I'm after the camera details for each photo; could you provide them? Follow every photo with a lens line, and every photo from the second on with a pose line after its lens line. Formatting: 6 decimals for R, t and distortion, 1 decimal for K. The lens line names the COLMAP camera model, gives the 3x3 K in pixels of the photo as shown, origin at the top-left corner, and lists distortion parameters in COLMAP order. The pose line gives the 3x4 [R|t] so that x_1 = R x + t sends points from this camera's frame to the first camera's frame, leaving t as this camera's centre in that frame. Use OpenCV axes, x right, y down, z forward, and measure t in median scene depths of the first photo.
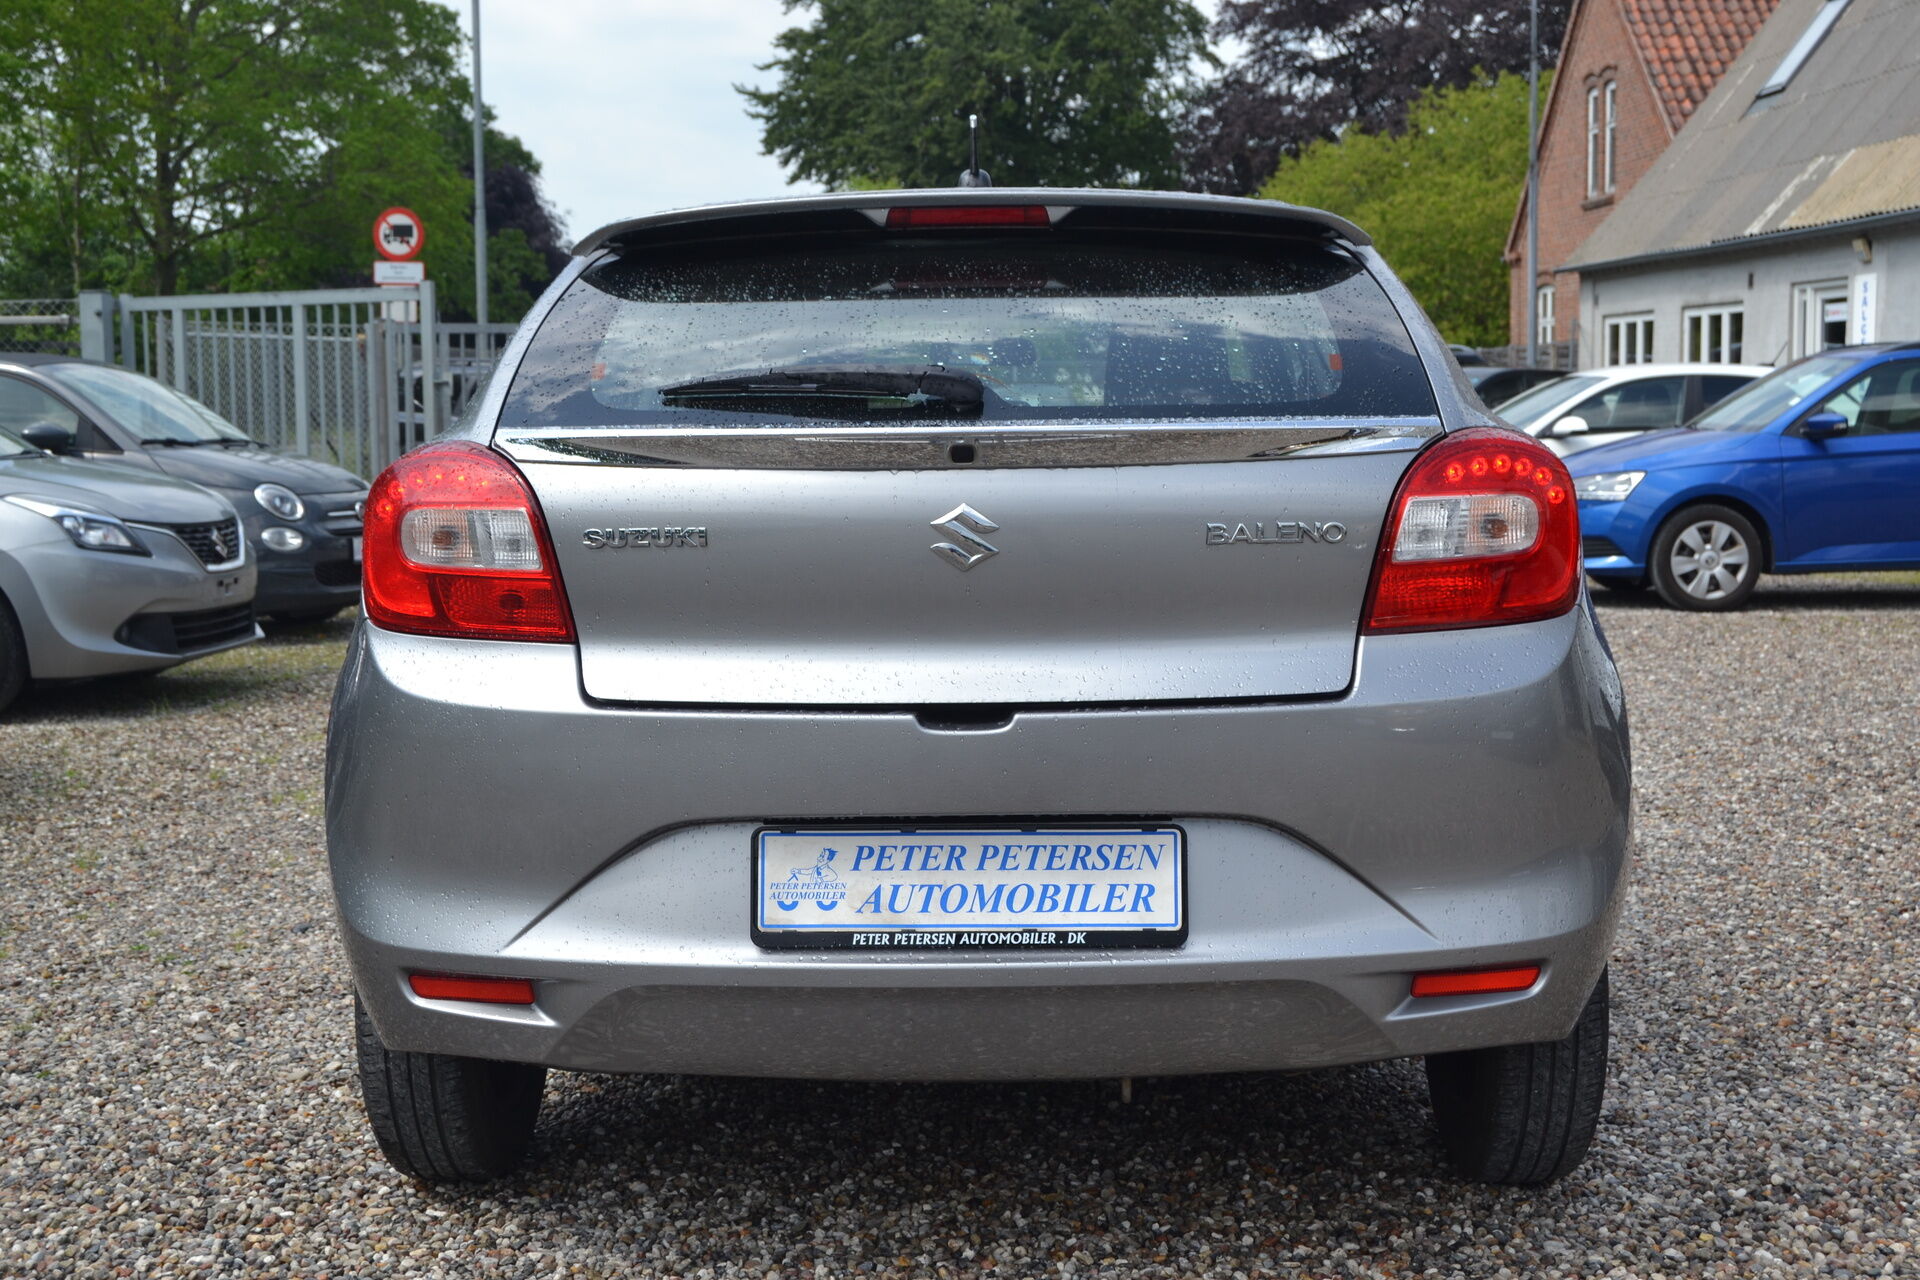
lens RADIAL K [[2324.6, 0, 955.1], [0, 2324.6, 633.6], [0, 0, 1]] dist [-0.027040, 0.000000]
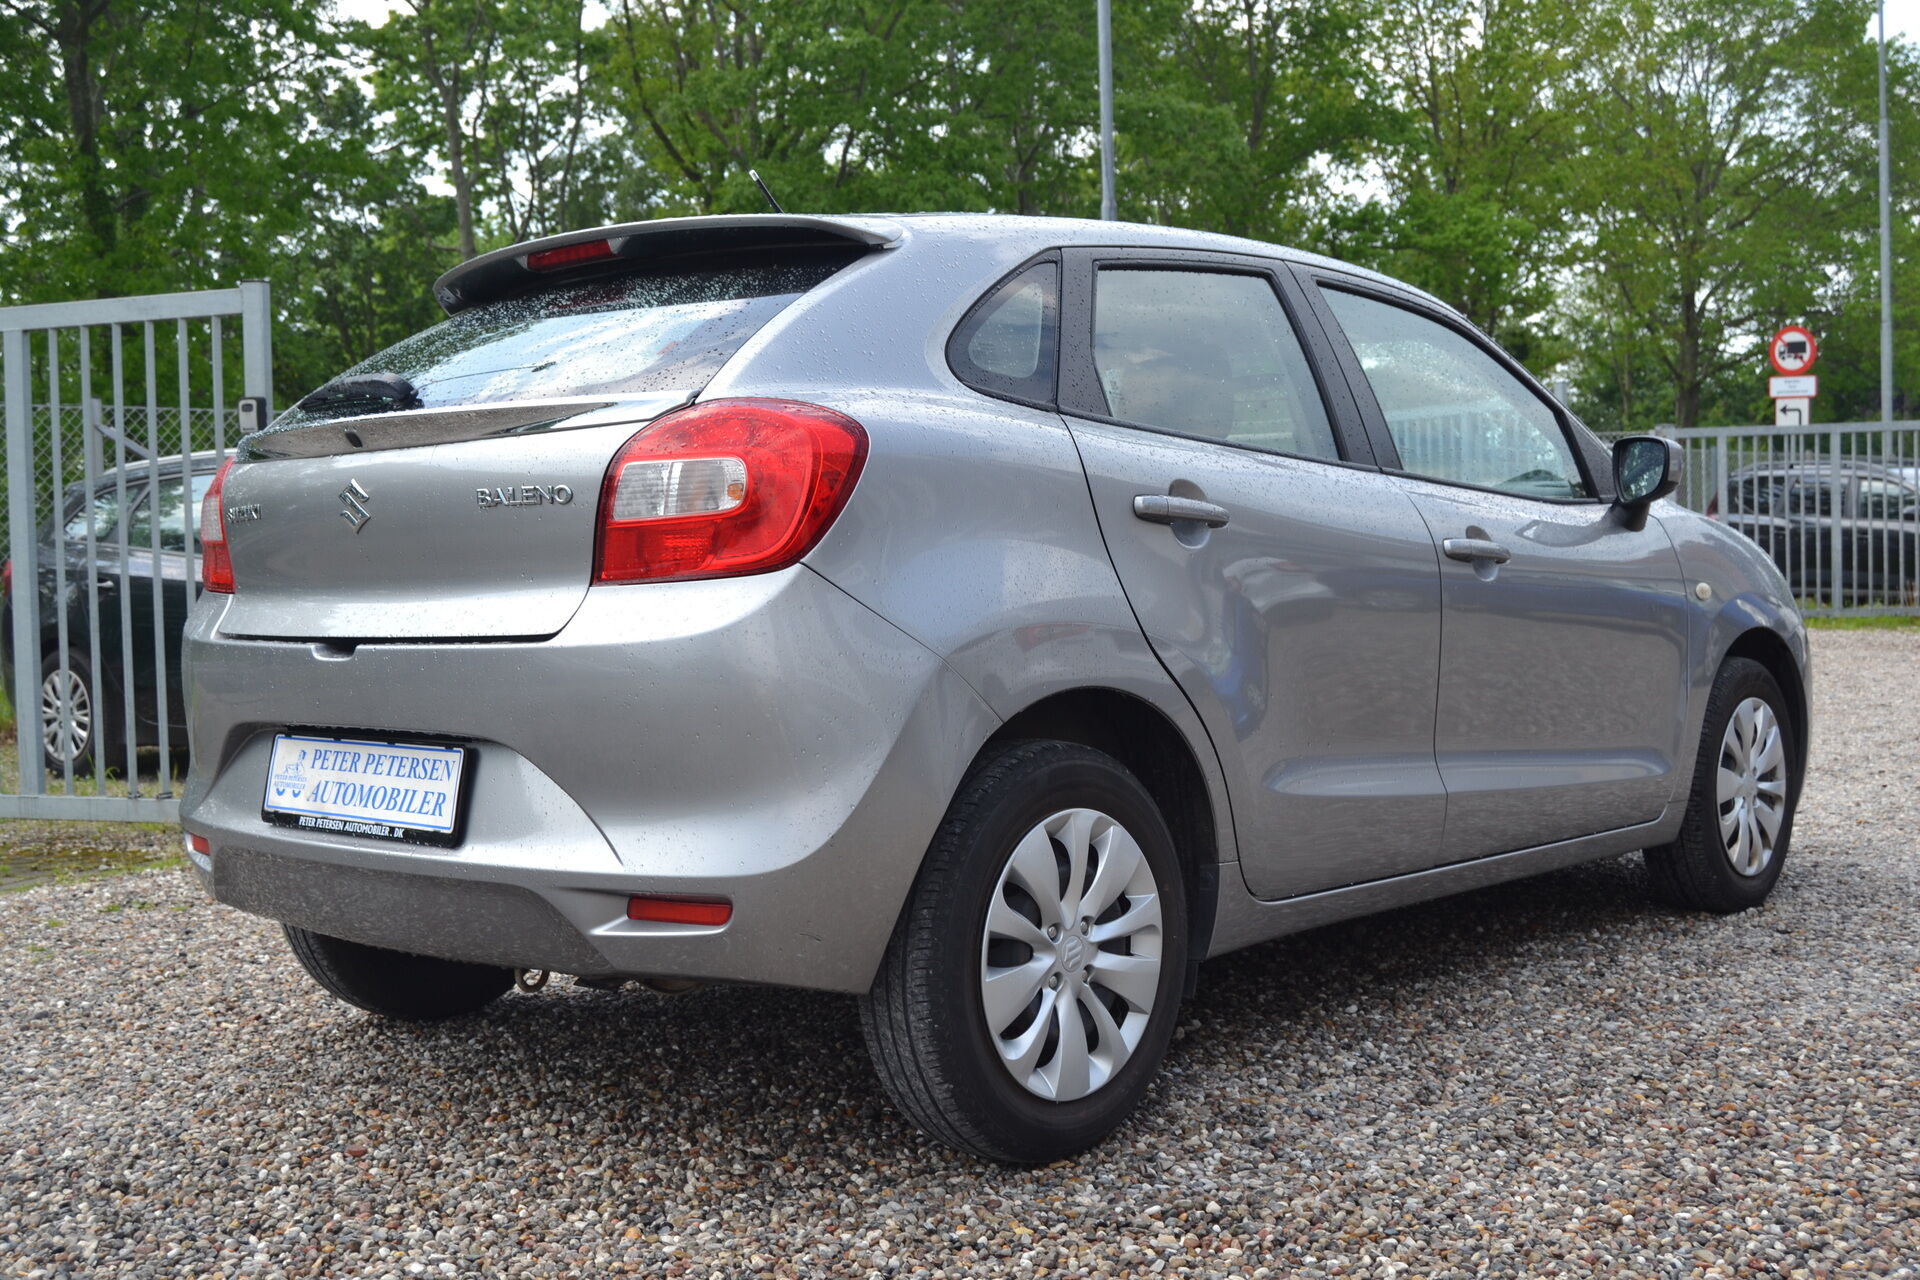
lens RADIAL K [[2102.3, 0, 953.7], [0, 2102.3, 641.0], [0, 0, 1]] dist [-0.064994, 0.000000]
pose [[0.763195, 0.017060, -0.645943, 0.304913], [-0.045014, 0.998626, -0.026811, 0.014673], [0.644598, 0.049539, 0.762915, 0.108022]]
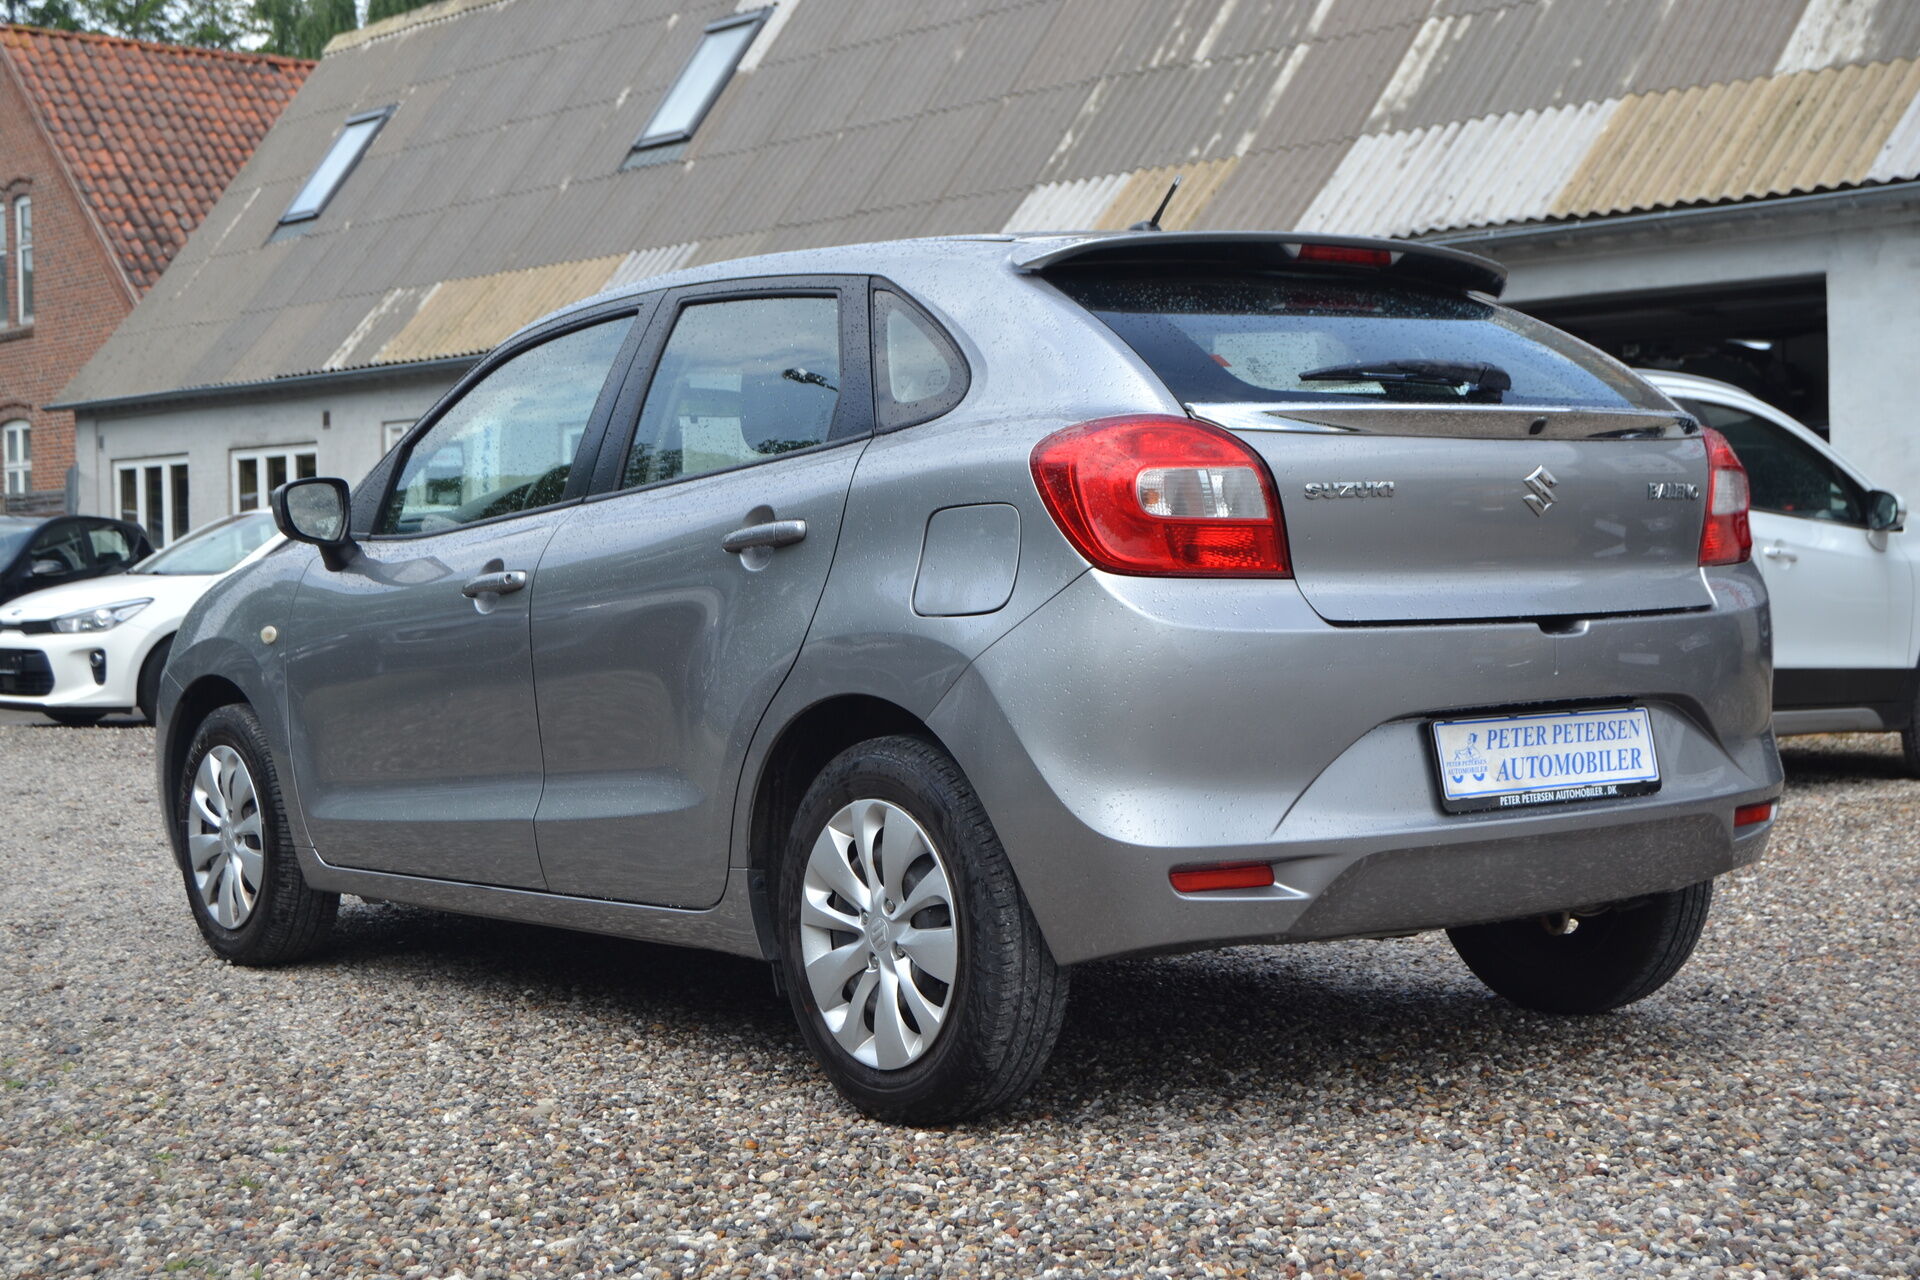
lens RADIAL K [[2775.8, 0, 957.4], [0, 2775.8, 643.9], [0, 0, 1]] dist [-0.074615, 0.000000]
pose [[0.781630, -0.022606, 0.623333, -0.384250], [0.071328, 0.996027, -0.053319, 0.032799], [-0.619651, 0.086136, 0.780136, -0.005151]]
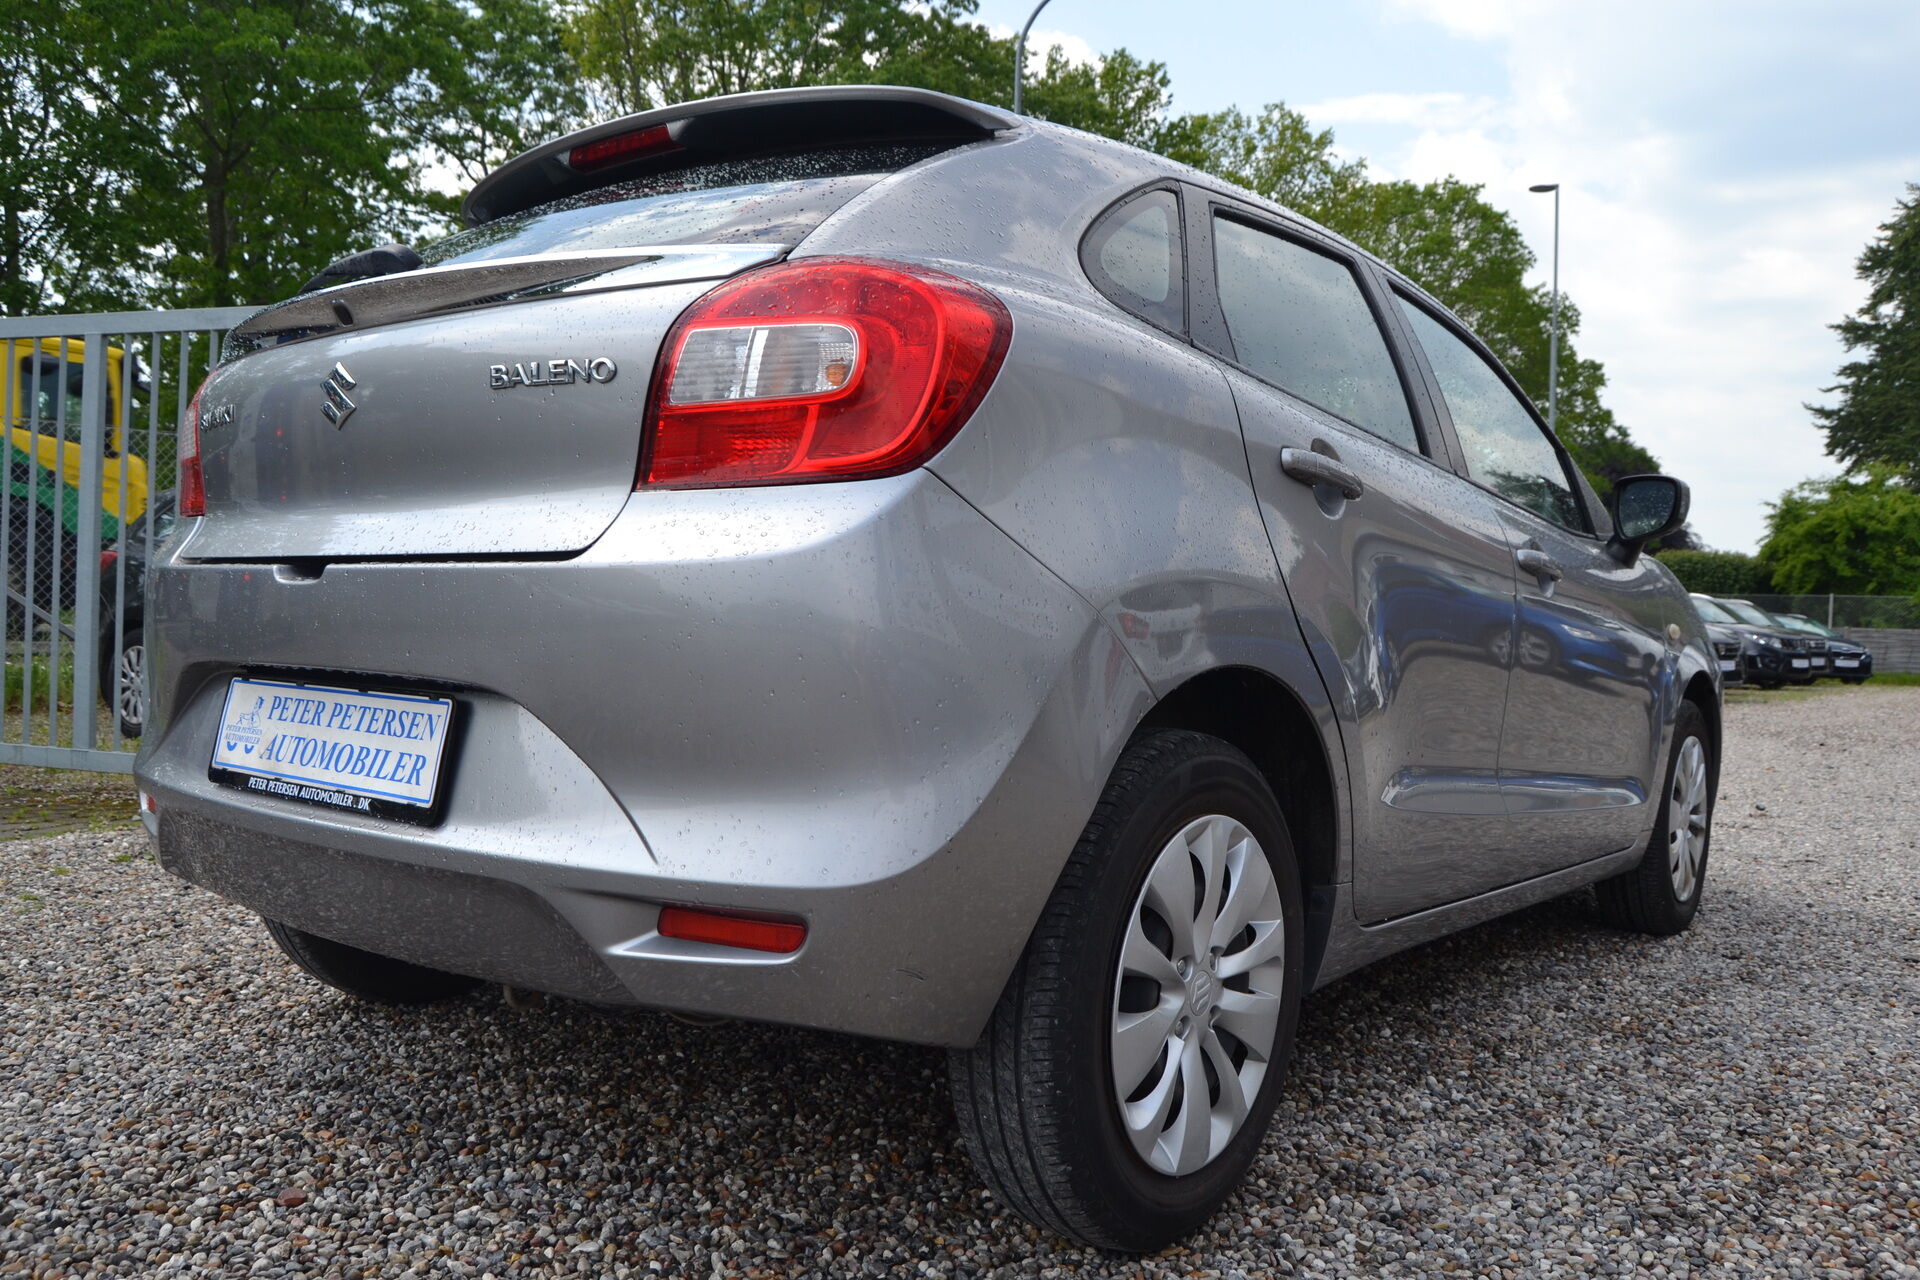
lens RADIAL K [[1515.2, 0, 947.6], [0, 1515.2, 652.1], [0, 0, 1]] dist [-0.091229, 0.026045]
pose [[0.803157, 0.047018, -0.593909, 0.188810], [-0.096827, 0.993929, -0.052254, 0.024290], [0.587846, 0.099474, 0.802833, 0.199855]]
